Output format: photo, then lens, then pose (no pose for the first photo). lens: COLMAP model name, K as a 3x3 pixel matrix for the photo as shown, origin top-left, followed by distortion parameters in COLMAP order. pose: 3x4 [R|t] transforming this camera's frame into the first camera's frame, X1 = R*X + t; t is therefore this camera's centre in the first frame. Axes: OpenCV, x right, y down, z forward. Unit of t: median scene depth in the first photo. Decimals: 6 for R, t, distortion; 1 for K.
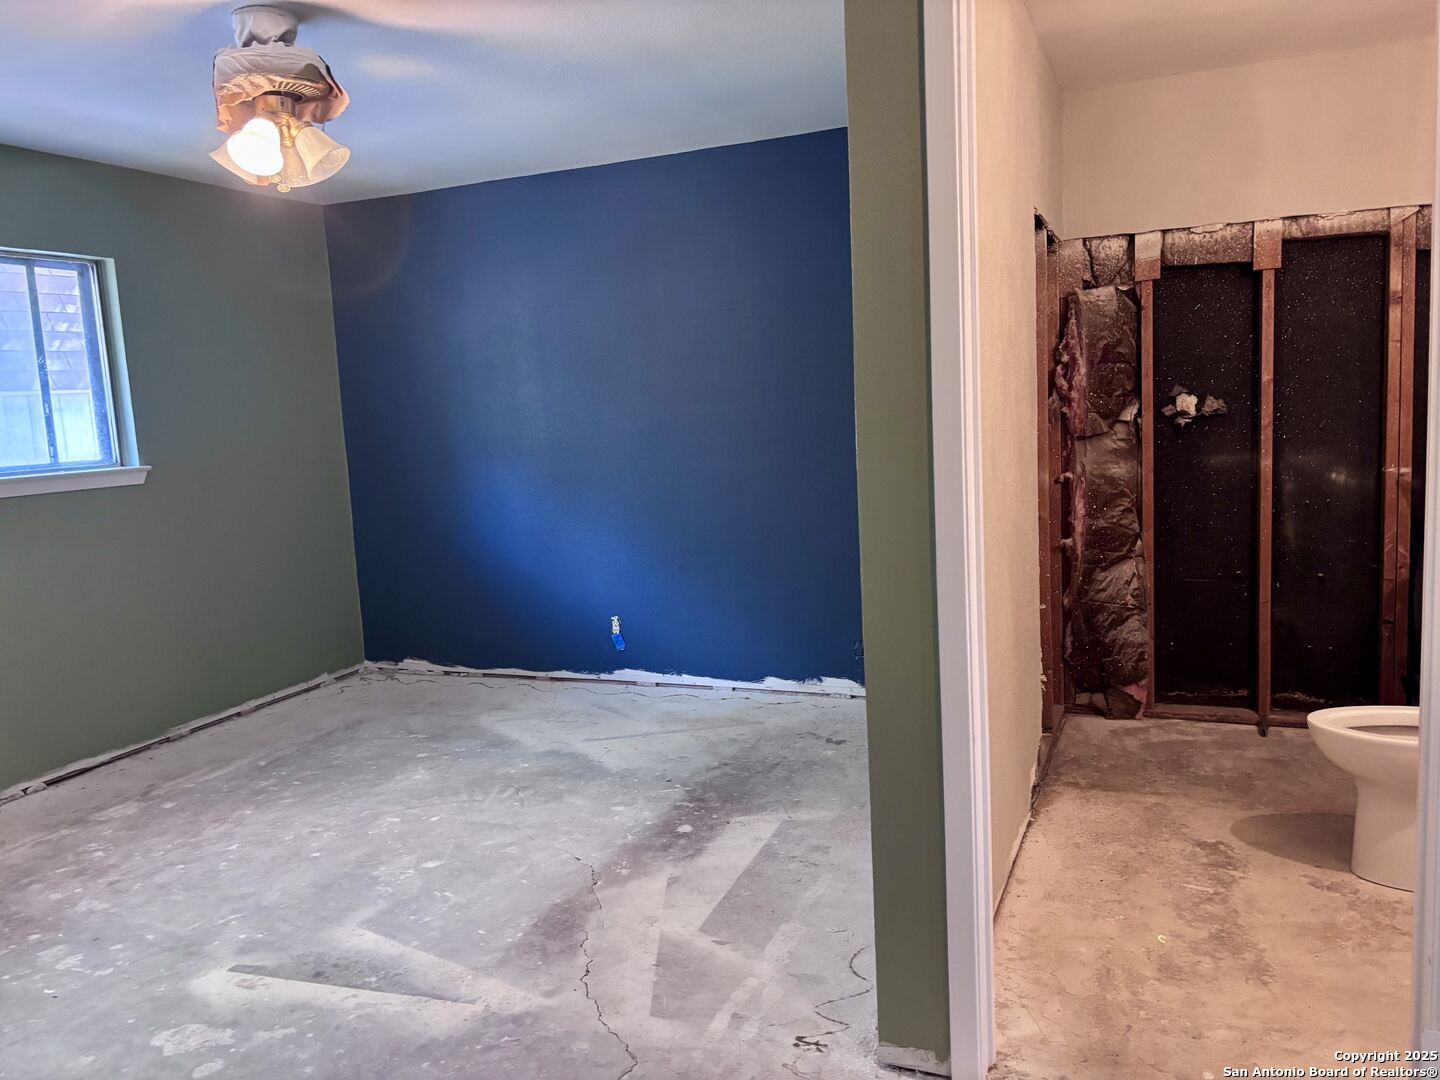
lens RADIAL K [[1095.2, 0, 719.2], [0, 1095.2, 545.5], [0, 0, 1]] dist [0.041817, -0.036251]
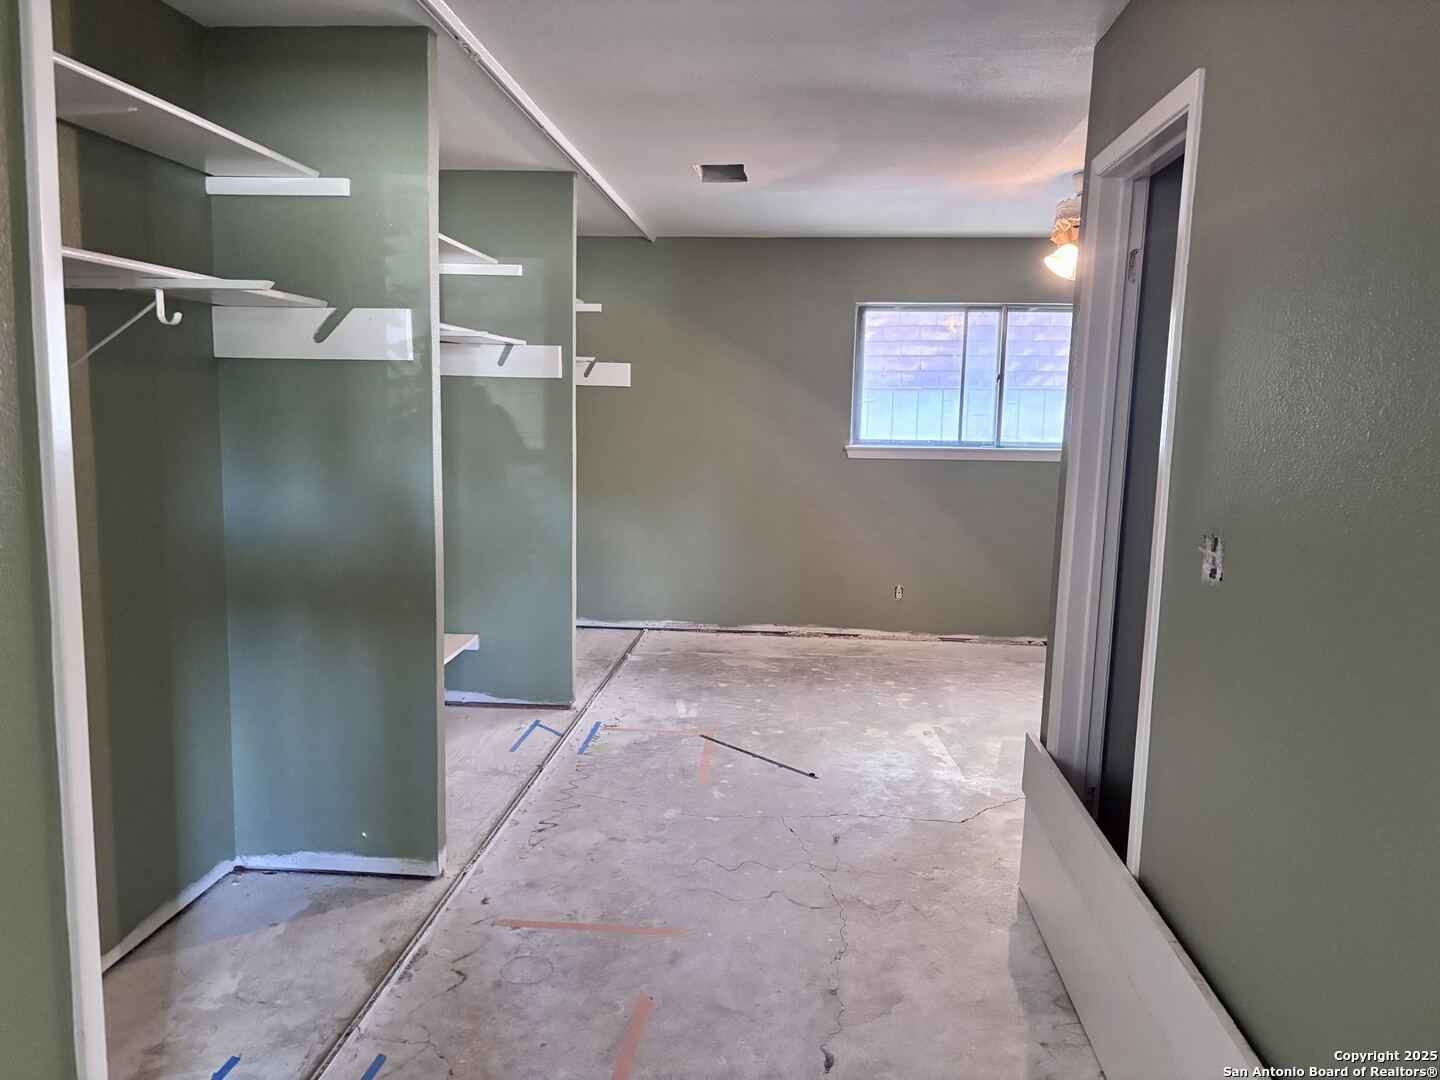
lens RADIAL K [[1095.2, 0, 720.0], [0, 1095.2, 540.1], [0, 0, 1]] dist [0.041817, -0.036251]
pose [[0.325813, 0.181965, -0.927758, 0.940336], [-0.162897, 0.977432, 0.134502, -0.090249], [0.931295, 0.107306, 0.348102, 0.010208]]
